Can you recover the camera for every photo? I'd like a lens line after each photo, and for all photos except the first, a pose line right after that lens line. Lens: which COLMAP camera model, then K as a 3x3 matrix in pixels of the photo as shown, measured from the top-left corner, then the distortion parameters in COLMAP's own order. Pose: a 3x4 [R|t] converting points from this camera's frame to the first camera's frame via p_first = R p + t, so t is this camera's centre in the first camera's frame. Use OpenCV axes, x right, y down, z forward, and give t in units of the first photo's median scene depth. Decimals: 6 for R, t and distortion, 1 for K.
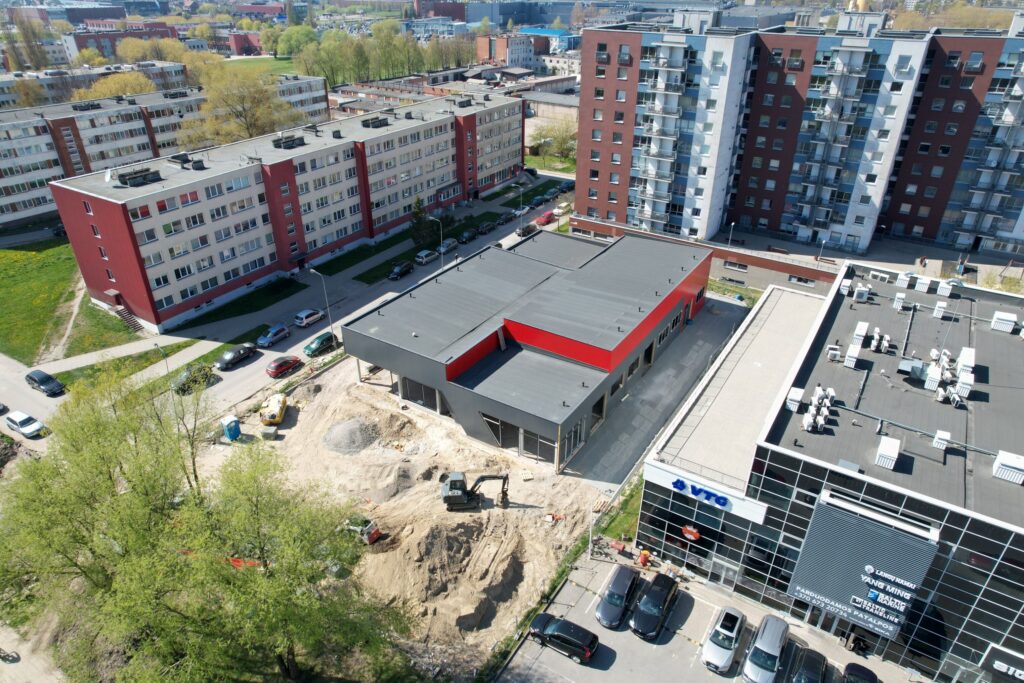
lens RADIAL K [[650.1, 0, 511.6], [0, 650.1, 345.3], [0, 0, 1]] dist [-0.059096, 0.051941]
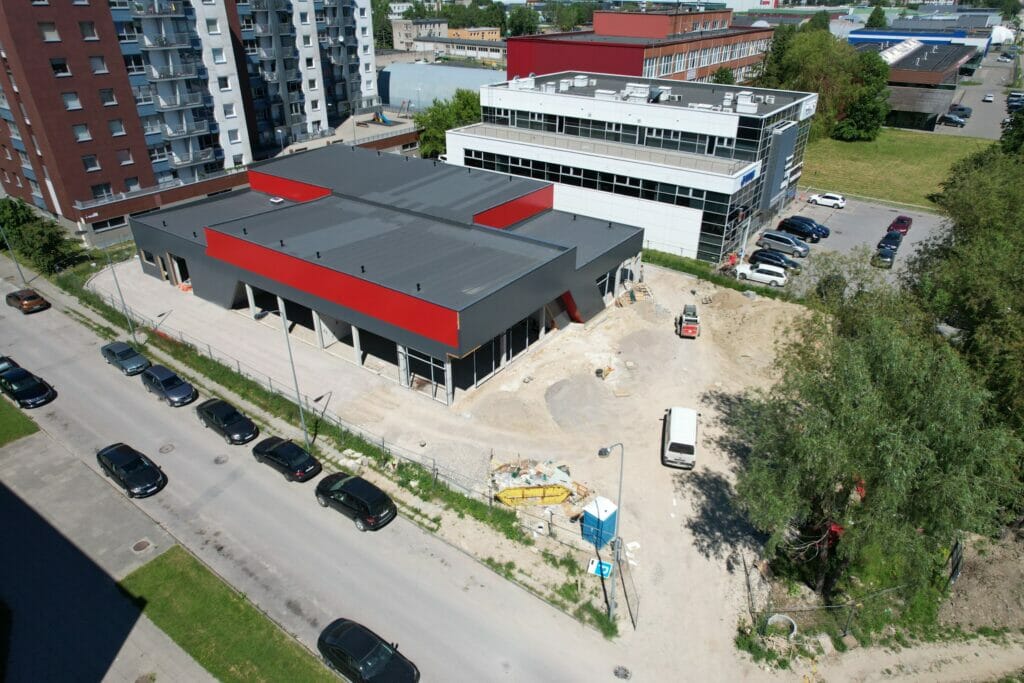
lens RADIAL K [[650.1, 0, 512.2], [0, 650.1, 342.5], [0, 0, 1]] dist [-0.059096, 0.051941]
pose [[0.048535, -0.482029, 0.874810, -0.549455], [0.500816, 0.769534, 0.396235, -0.149537], [-0.864192, 0.418887, 0.278757, 0.575898]]
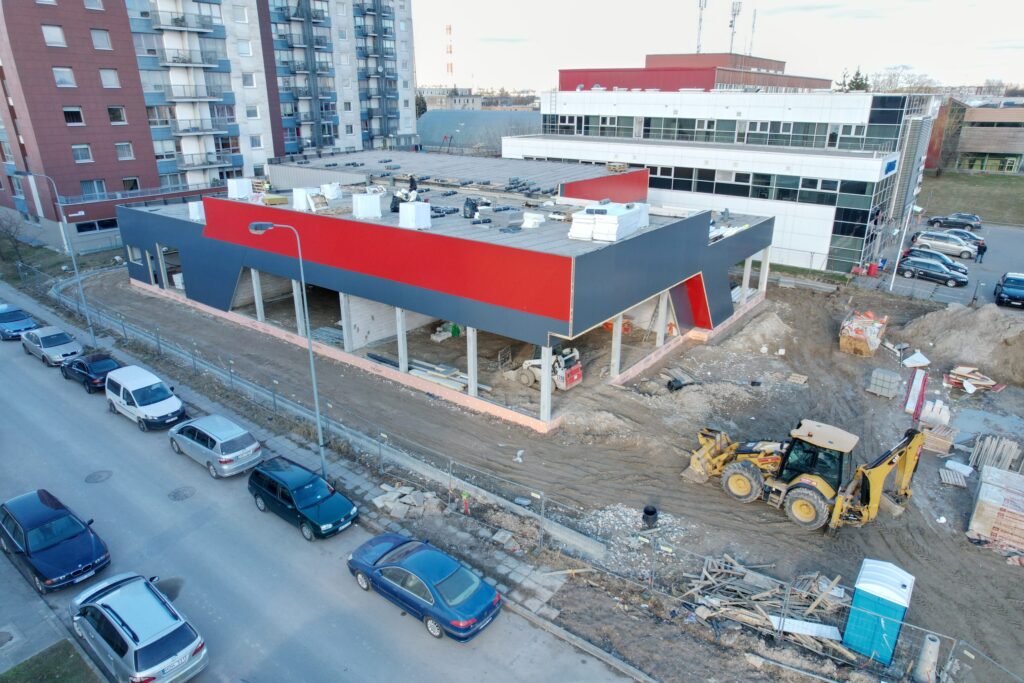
lens RADIAL K [[650.1, 0, 513.0], [0, 650.1, 345.2], [0, 0, 1]] dist [-0.059096, 0.051941]
pose [[0.080544, -0.361449, 0.928906, -0.436490], [0.502906, 0.819355, 0.275215, -0.073959], [-0.860580, 0.444986, 0.247770, 0.683552]]
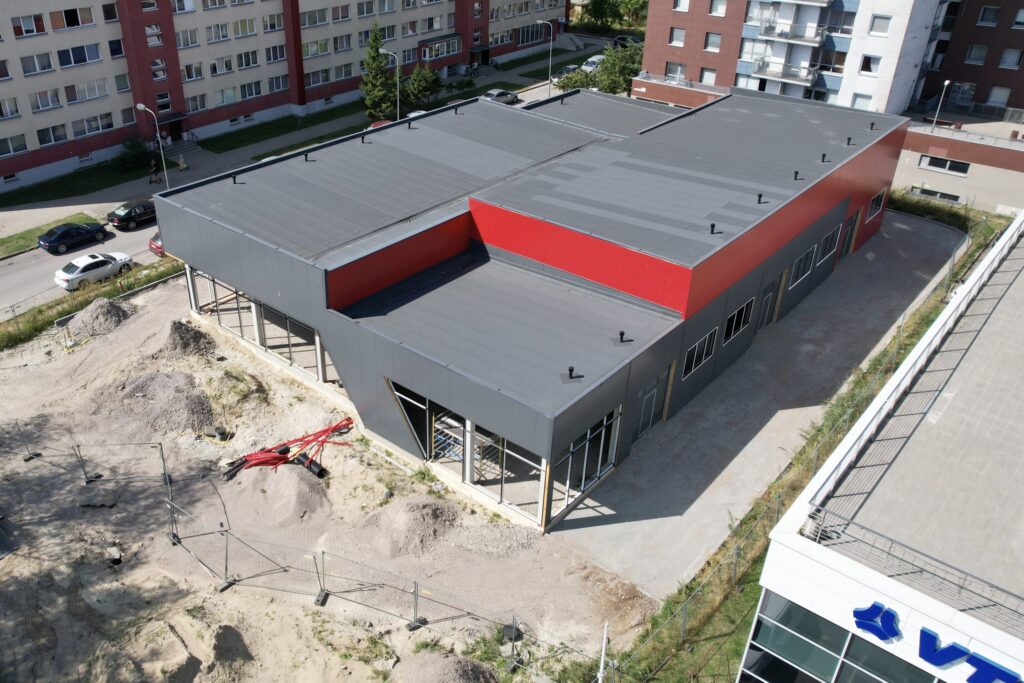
lens RADIAL K [[833.2, 0, 429.0], [0, 833.2, 341.5], [0, 0, 1]] dist [-0.062384, 0.030431]
pose [[0.985584, 0.078818, -0.149705, 0.043299], [-0.077708, 0.996888, 0.013257, 0.043353], [0.150284, -0.001433, 0.988642, 0.275083]]
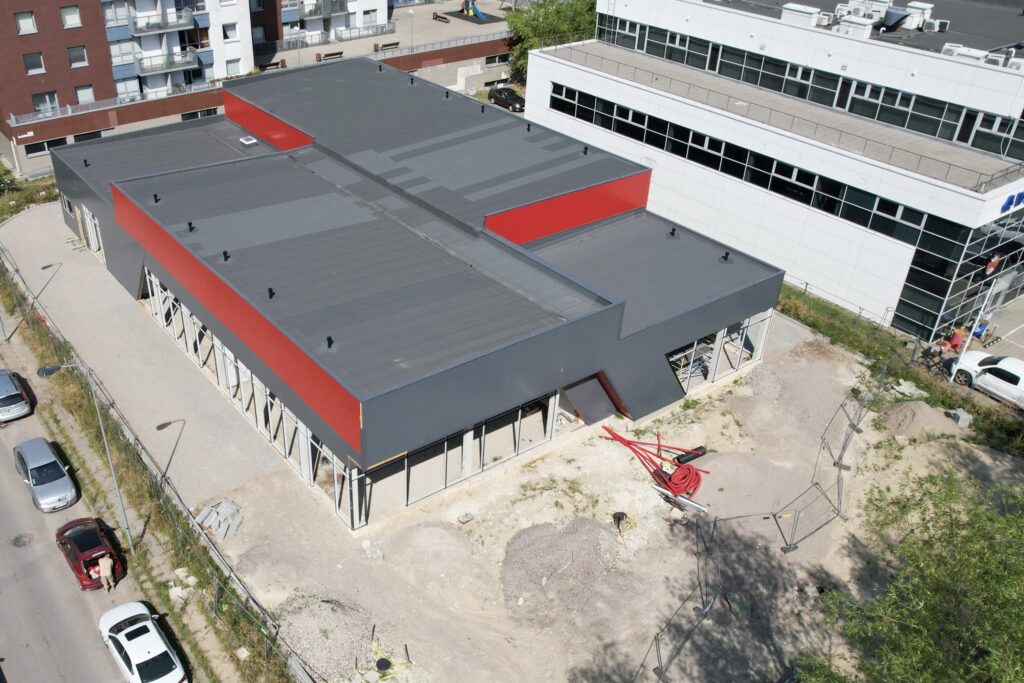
lens RADIAL K [[915.9, 0, 405.5], [0, 915.9, 392.1], [0, 0, 1]] dist [-0.065312, 0.047854]
pose [[0.386437, -0.518933, 0.762480, -0.446902], [0.466829, 0.823035, 0.323549, -0.129936], [-0.795448, 0.230916, 0.560304, 0.495228]]
